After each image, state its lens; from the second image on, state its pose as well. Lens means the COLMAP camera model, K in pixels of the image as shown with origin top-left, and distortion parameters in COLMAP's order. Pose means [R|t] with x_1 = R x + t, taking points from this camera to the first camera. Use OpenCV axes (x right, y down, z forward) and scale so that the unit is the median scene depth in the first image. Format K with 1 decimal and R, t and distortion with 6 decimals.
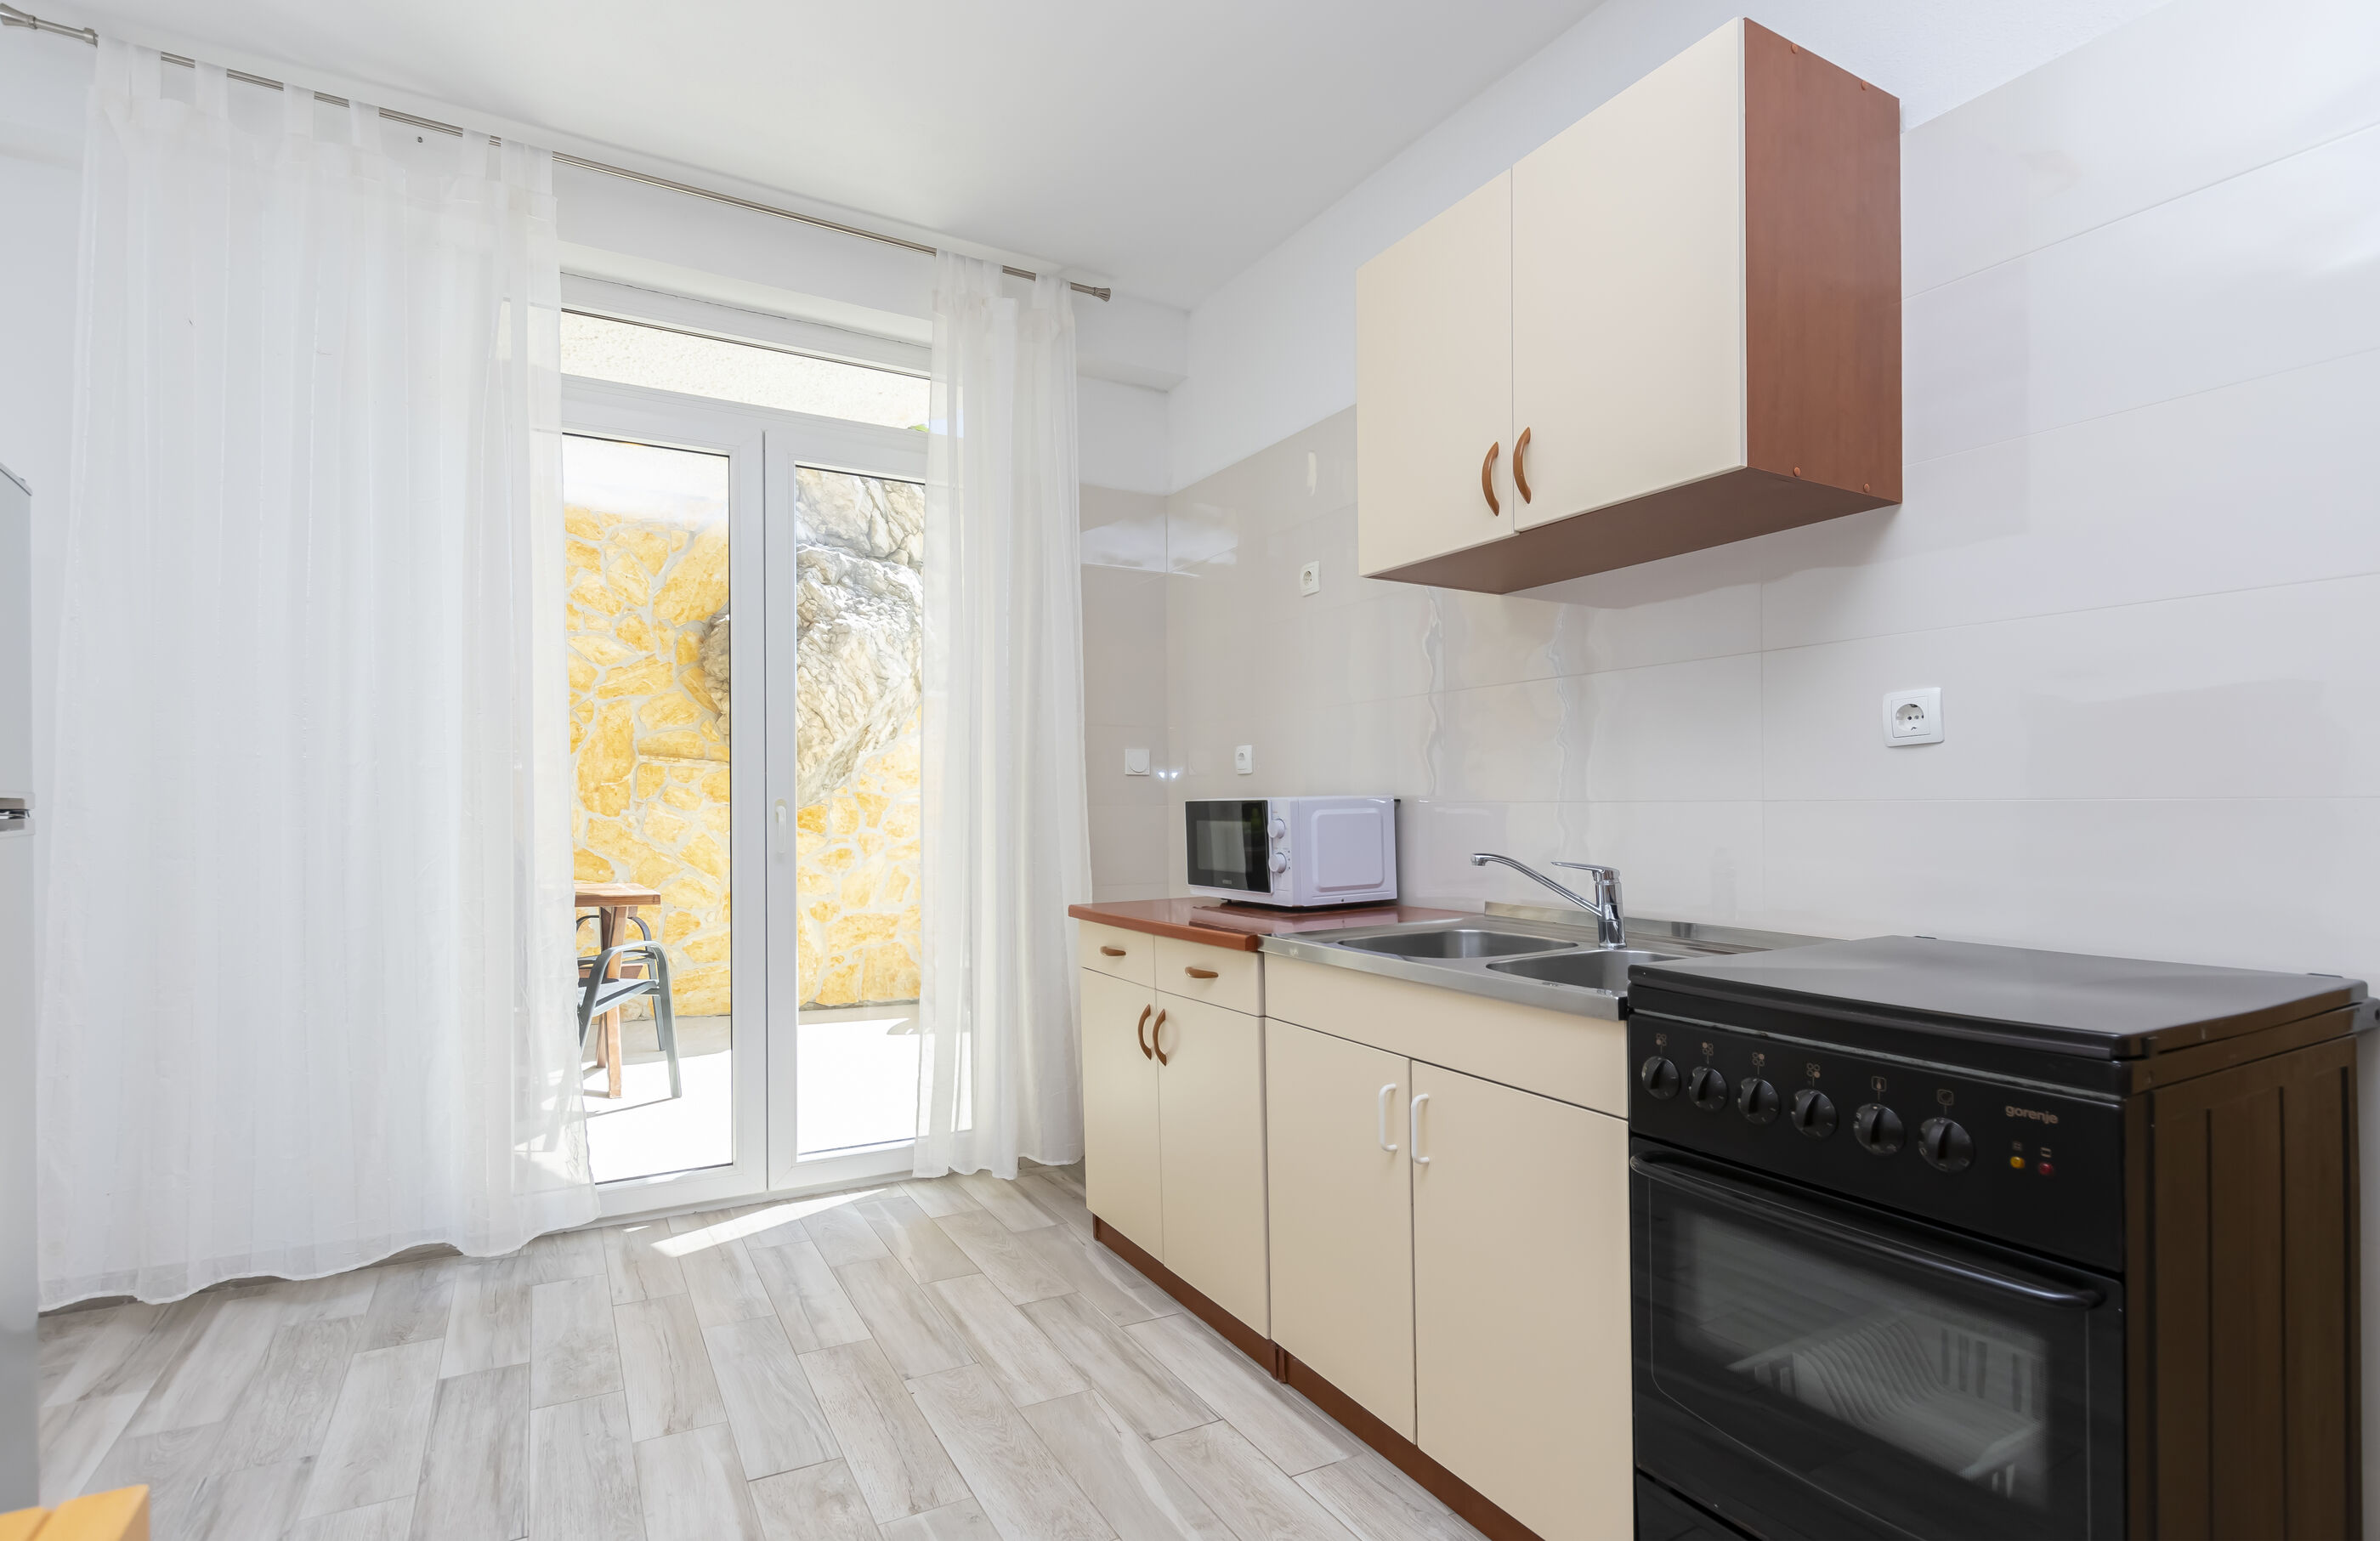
lens RADIAL K [[1139.9, 0, 1189.5], [0, 1139.9, 827.8], [0, 0, 1]] dist [-0.000268, -0.000169]
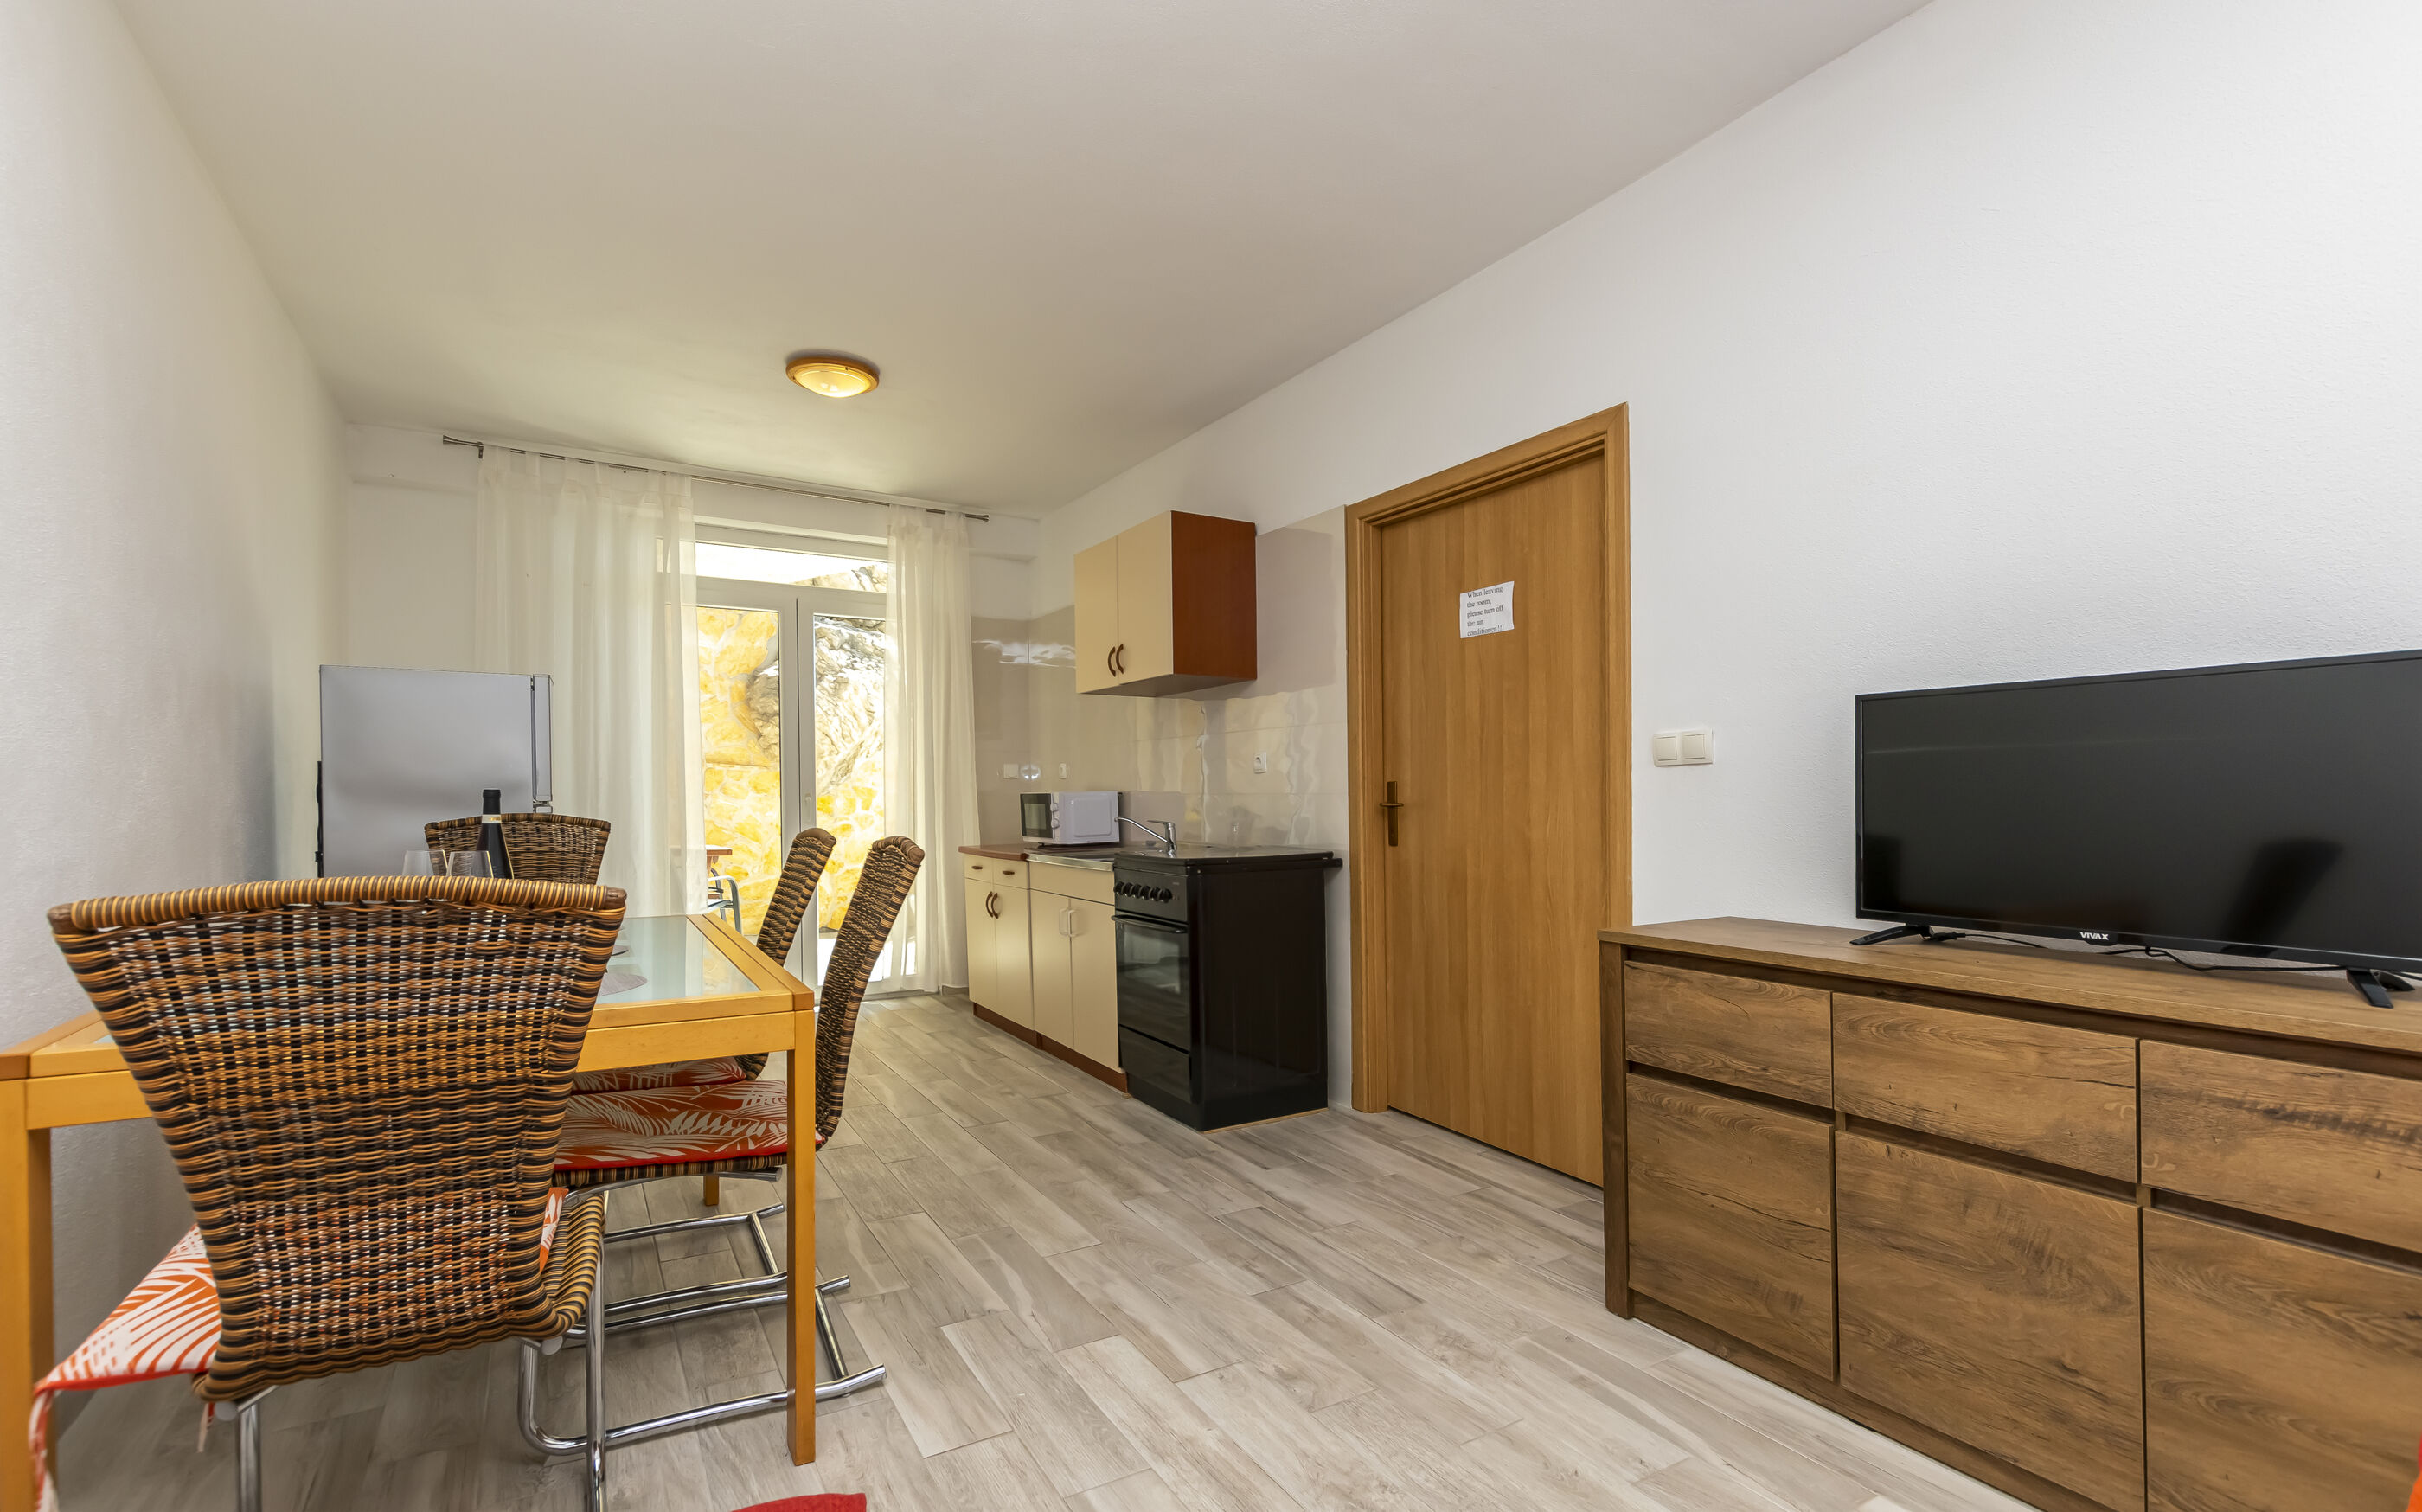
lens RADIAL K [[1043.7, 0, 1262.6], [0, 1043.7, 838.7], [0, 0, 1]] dist [0.001403, 0.000063]
pose [[0.996902, -0.003328, 0.078585, 0.218927], [0.001520, 0.999733, 0.023058, 0.010368], [-0.078641, -0.022867, 0.996641, -0.669091]]
